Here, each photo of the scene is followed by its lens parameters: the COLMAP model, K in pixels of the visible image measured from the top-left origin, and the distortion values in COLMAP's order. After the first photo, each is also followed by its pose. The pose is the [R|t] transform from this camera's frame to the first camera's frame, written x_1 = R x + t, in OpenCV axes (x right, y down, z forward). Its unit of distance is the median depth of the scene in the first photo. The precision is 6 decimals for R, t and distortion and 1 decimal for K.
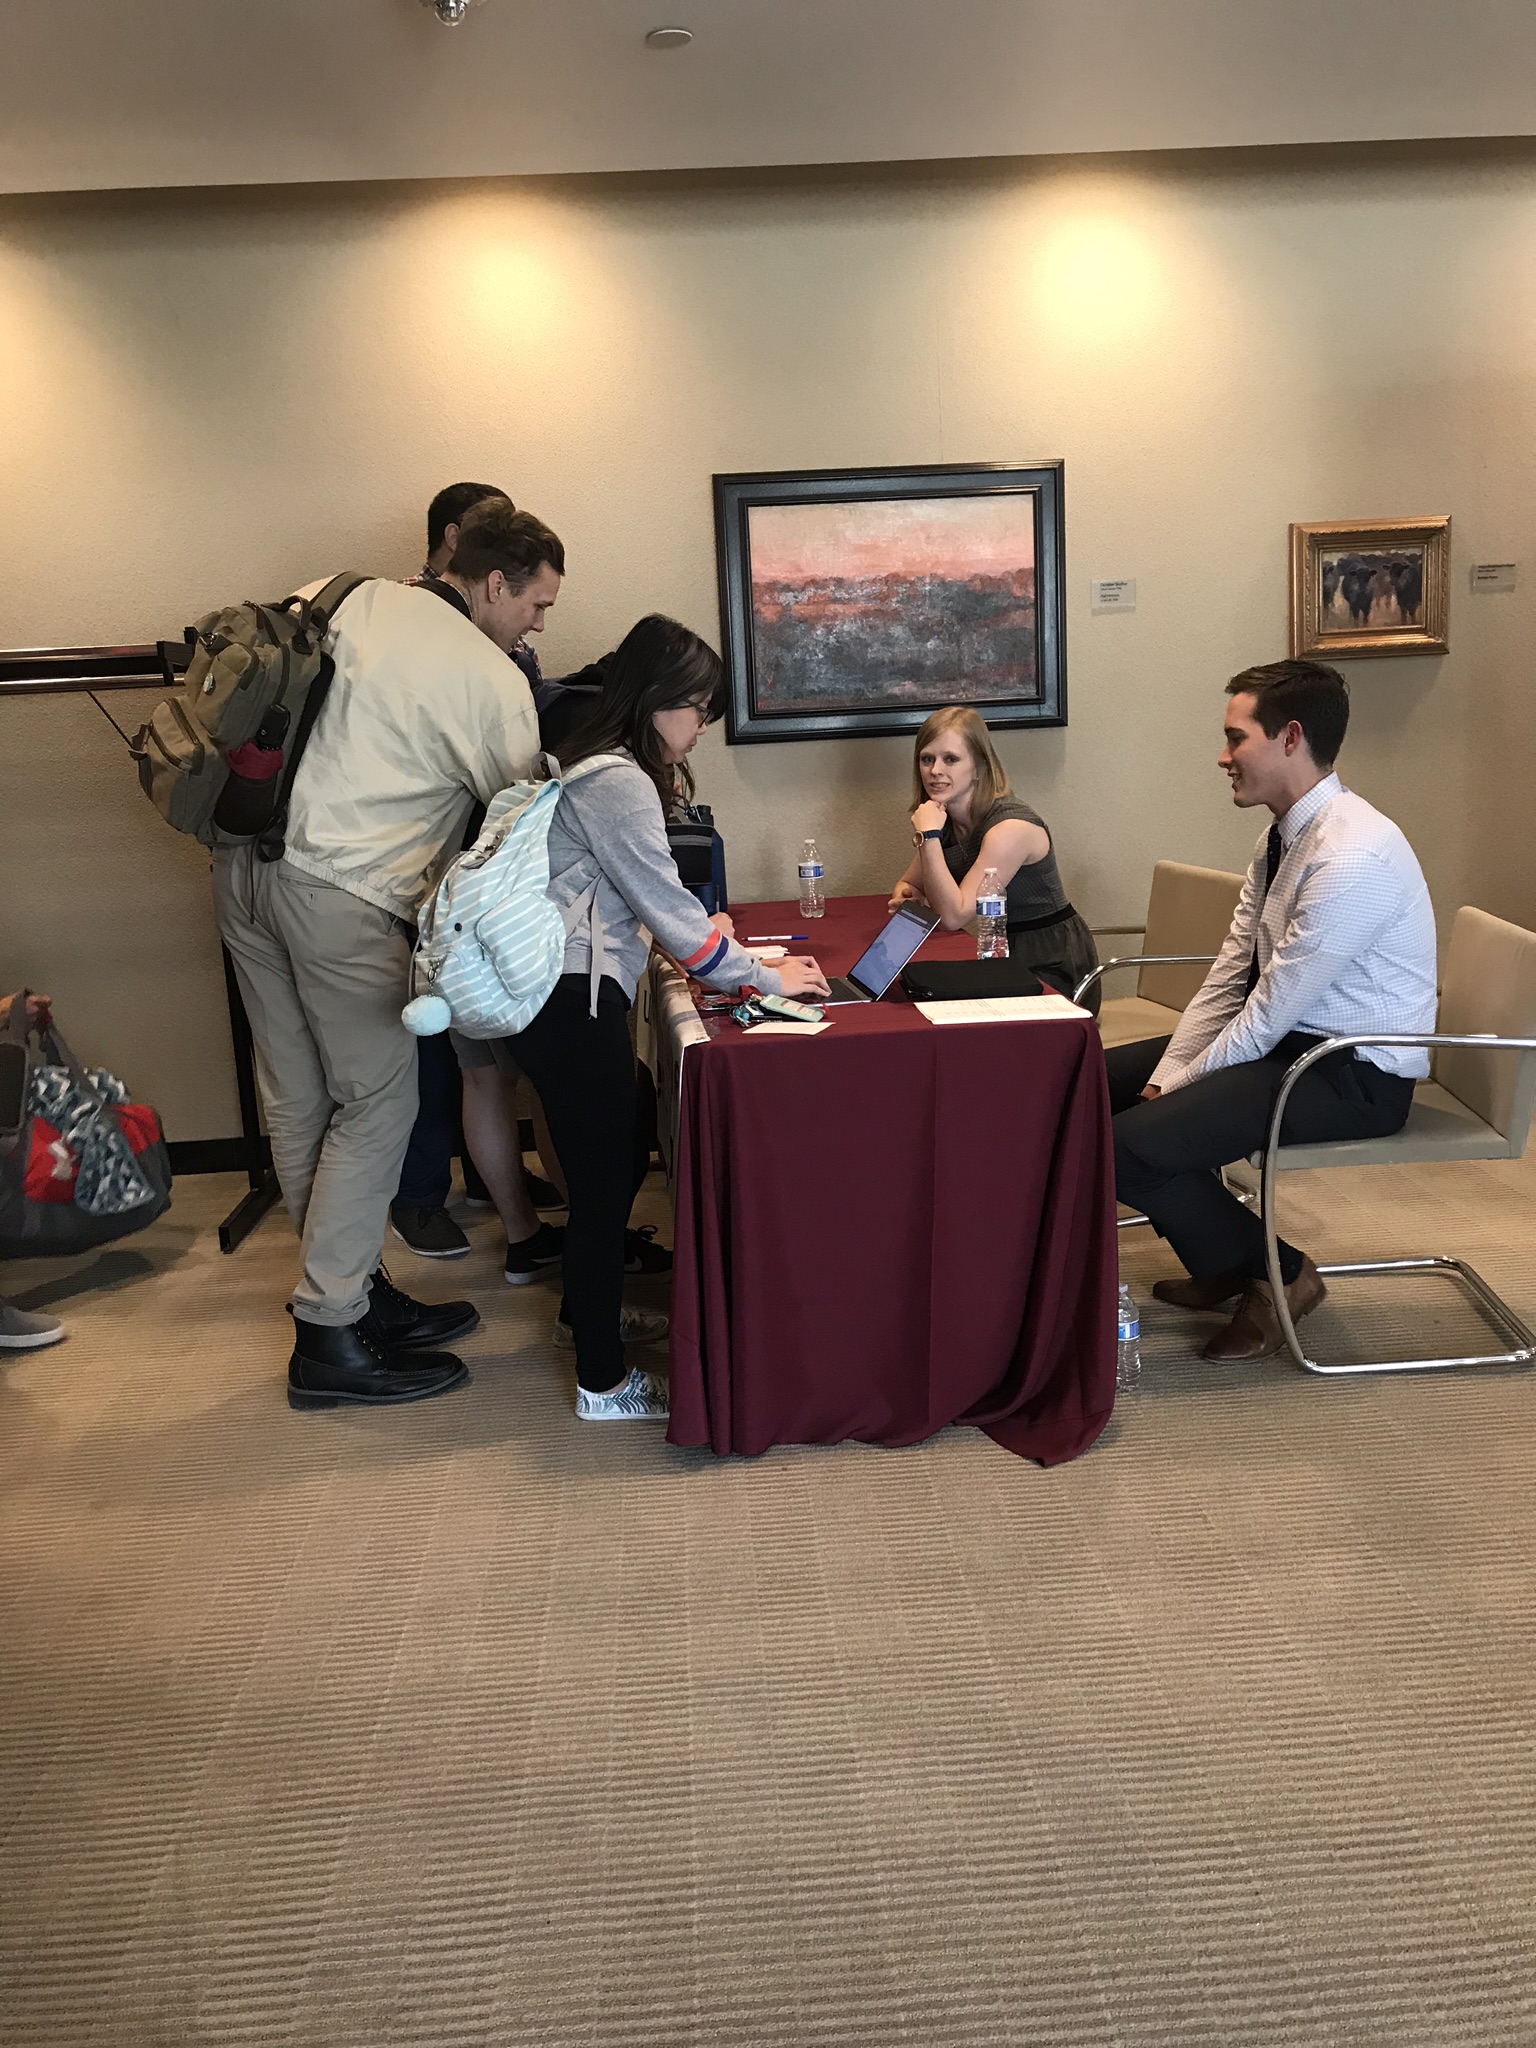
lens RADIAL K [[1695.0, 0, 759.8], [0, 1695.0, 1040.4], [0, 0, 1]] dist [0.039906, -0.054090]
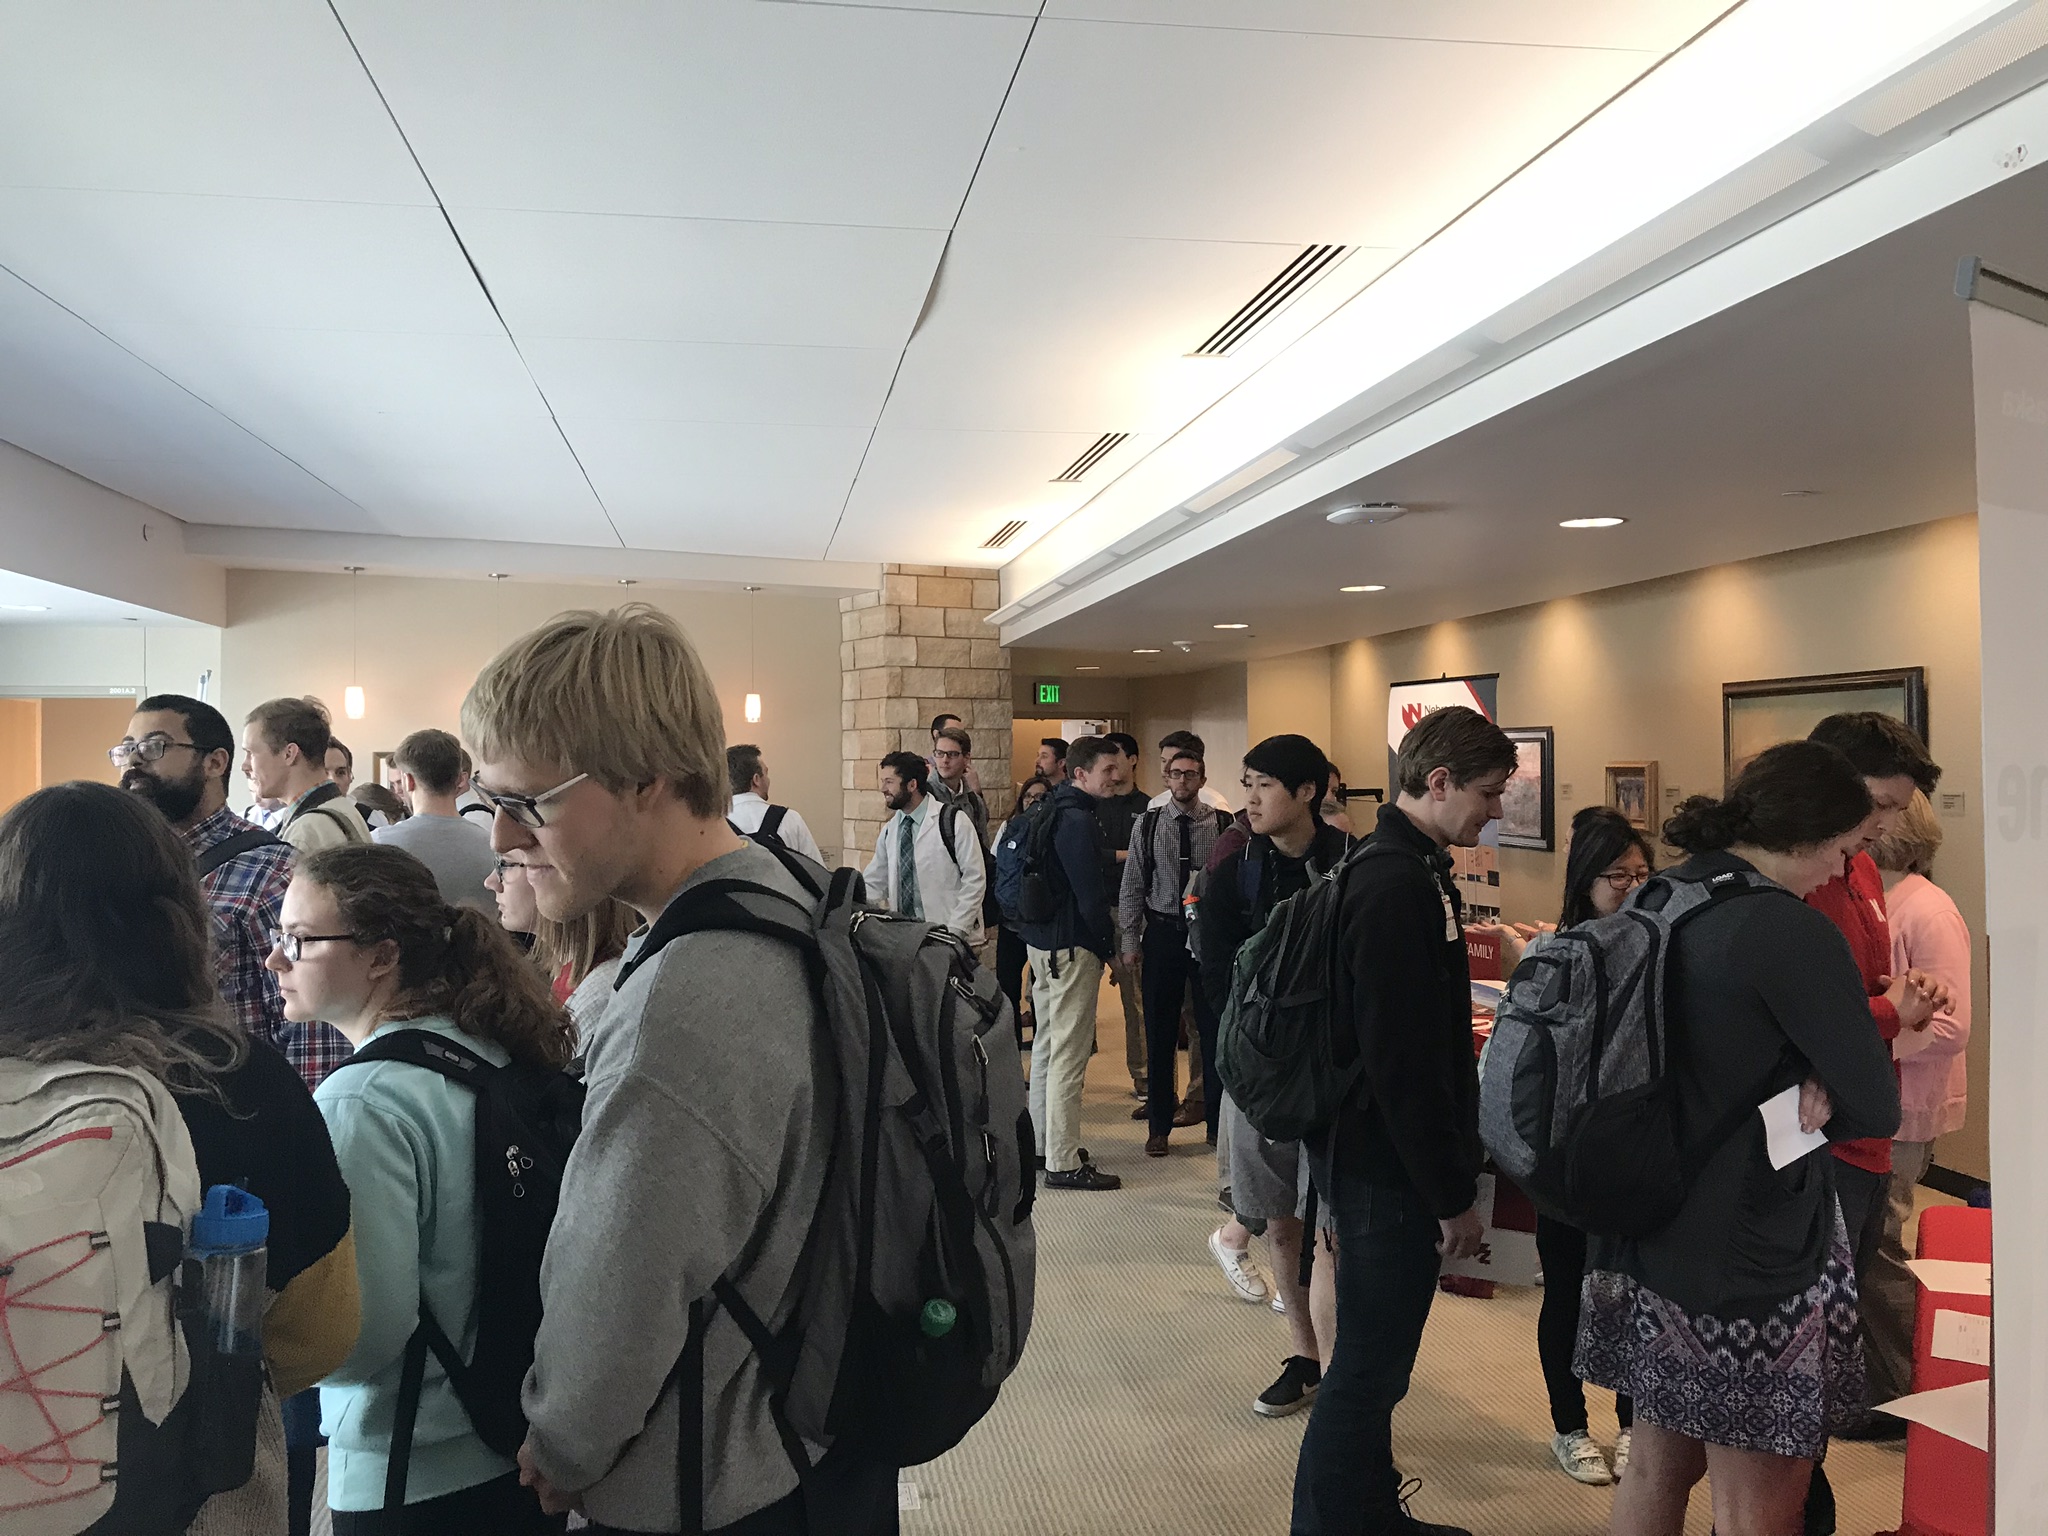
lens RADIAL K [[1695.0, 0, 1008.7], [0, 1695.0, 733.6], [0, 0, 1]] dist [0.039906, -0.054090]
pose [[0.087644, 0.032192, -0.995632, 5.645281], [-0.198706, 0.979956, 0.014193, -0.591384], [0.976132, 0.196594, 0.092284, 0.409546]]
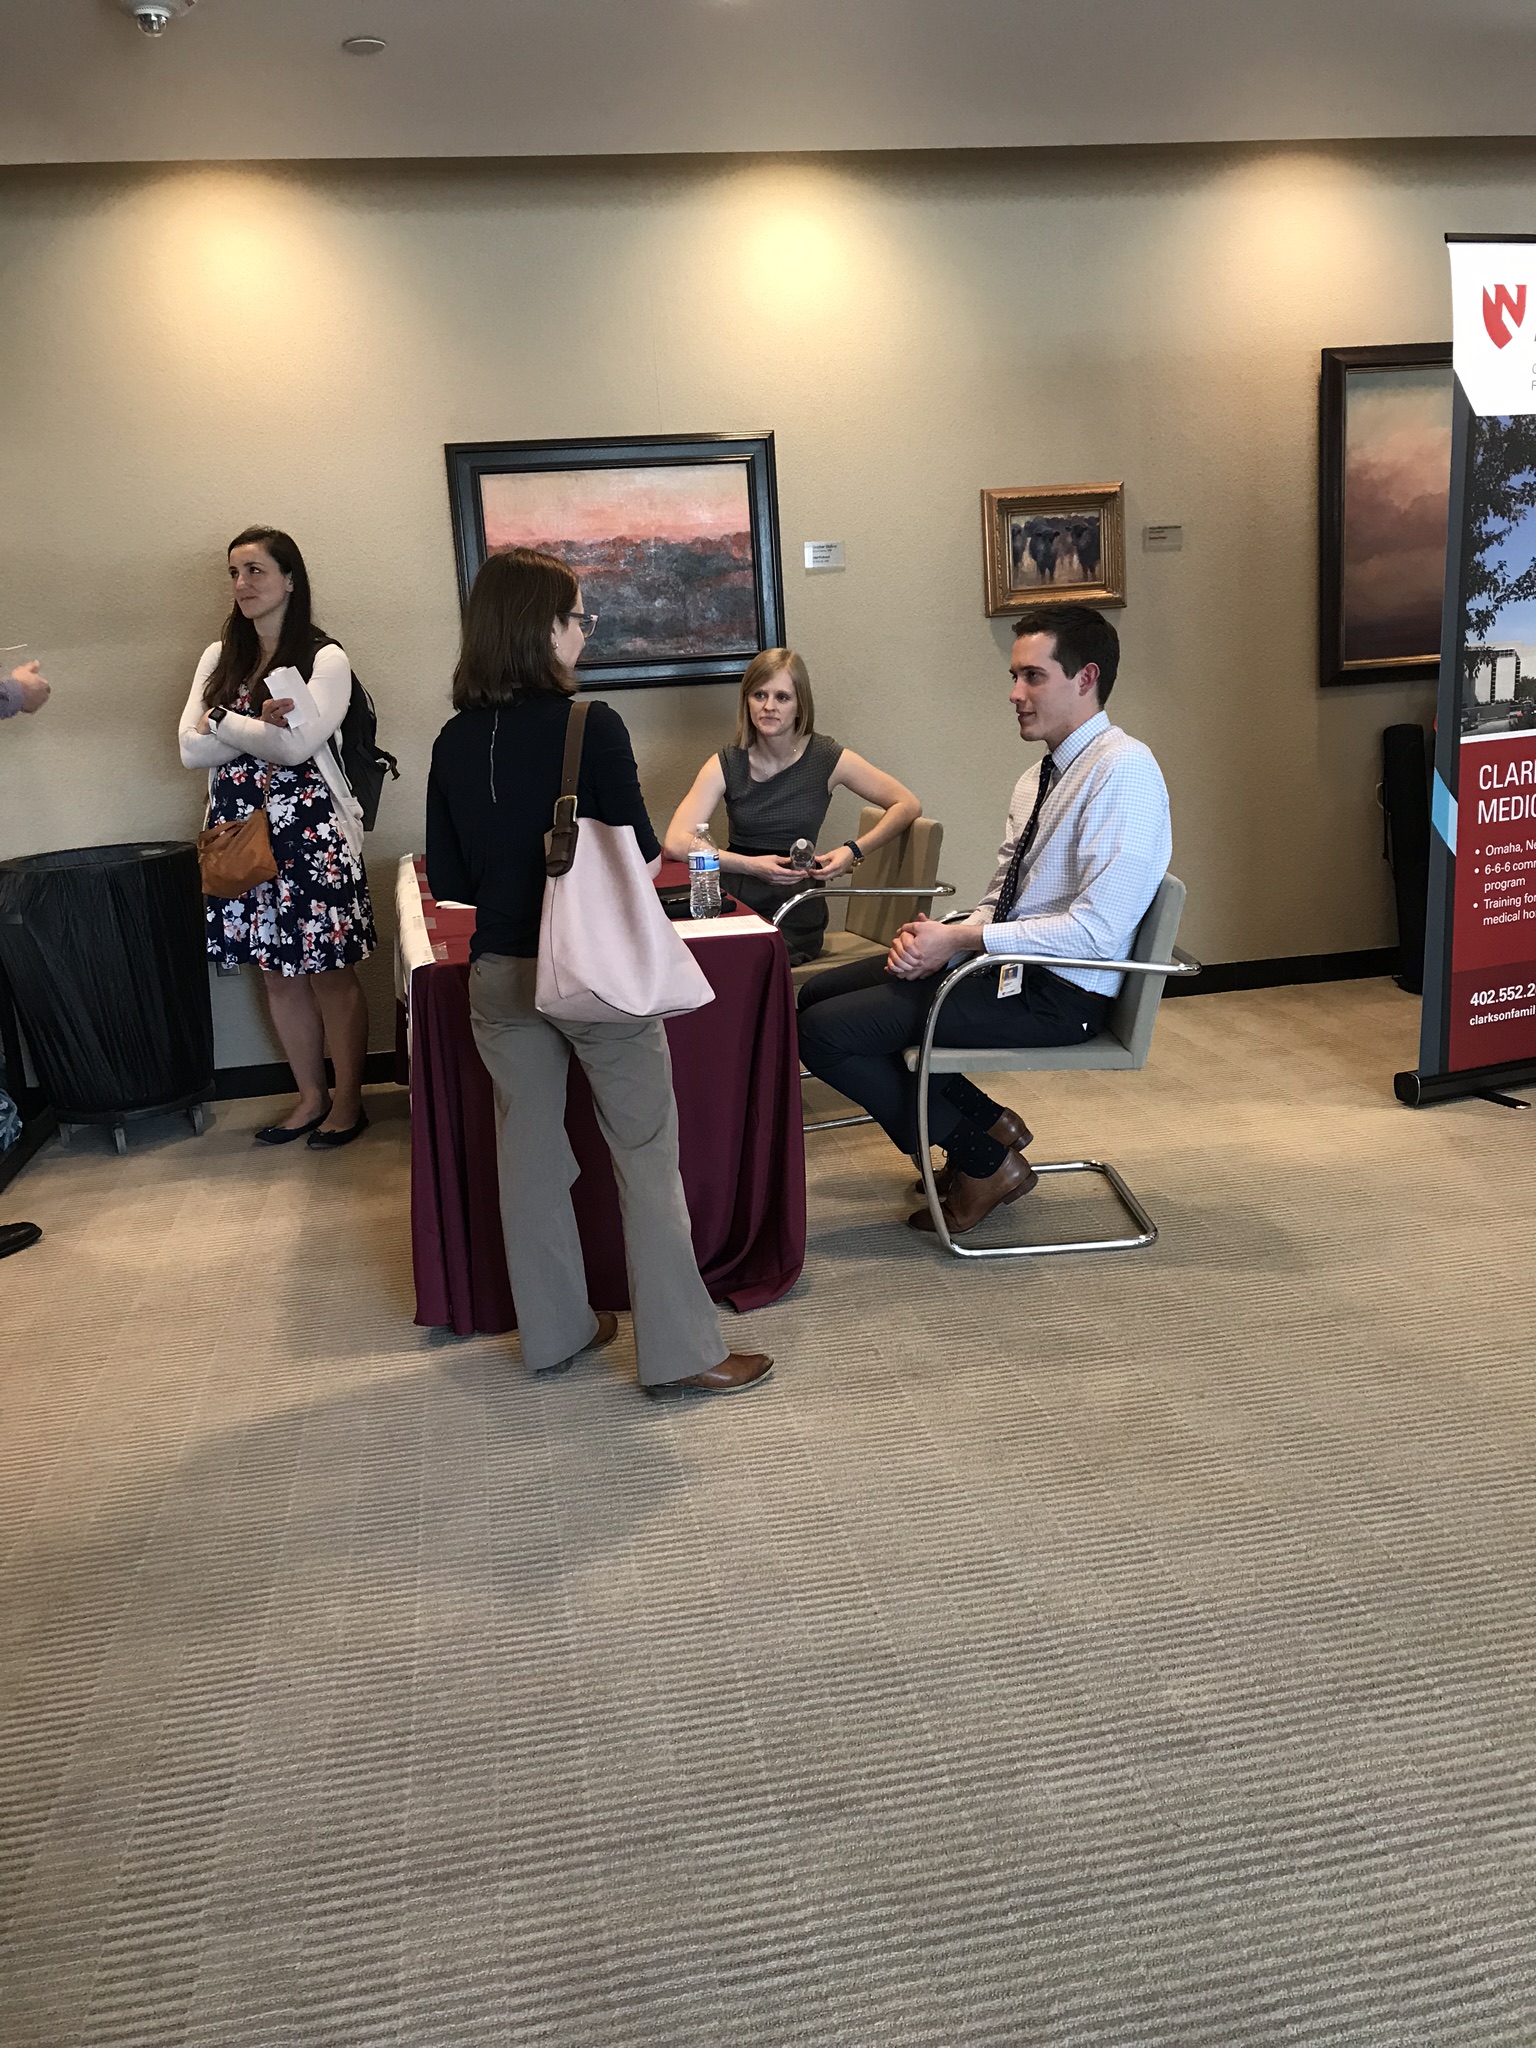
lens RADIAL K [[1695.0, 0, 770.5], [0, 1695.0, 1030.3], [0, 0, 1]] dist [0.039906, -0.054090]
pose [[0.992008, -0.041709, 0.119080, 0.081867], [0.039628, 0.999018, 0.019793, 0.046483], [-0.119788, -0.014916, 0.992687, -0.203299]]
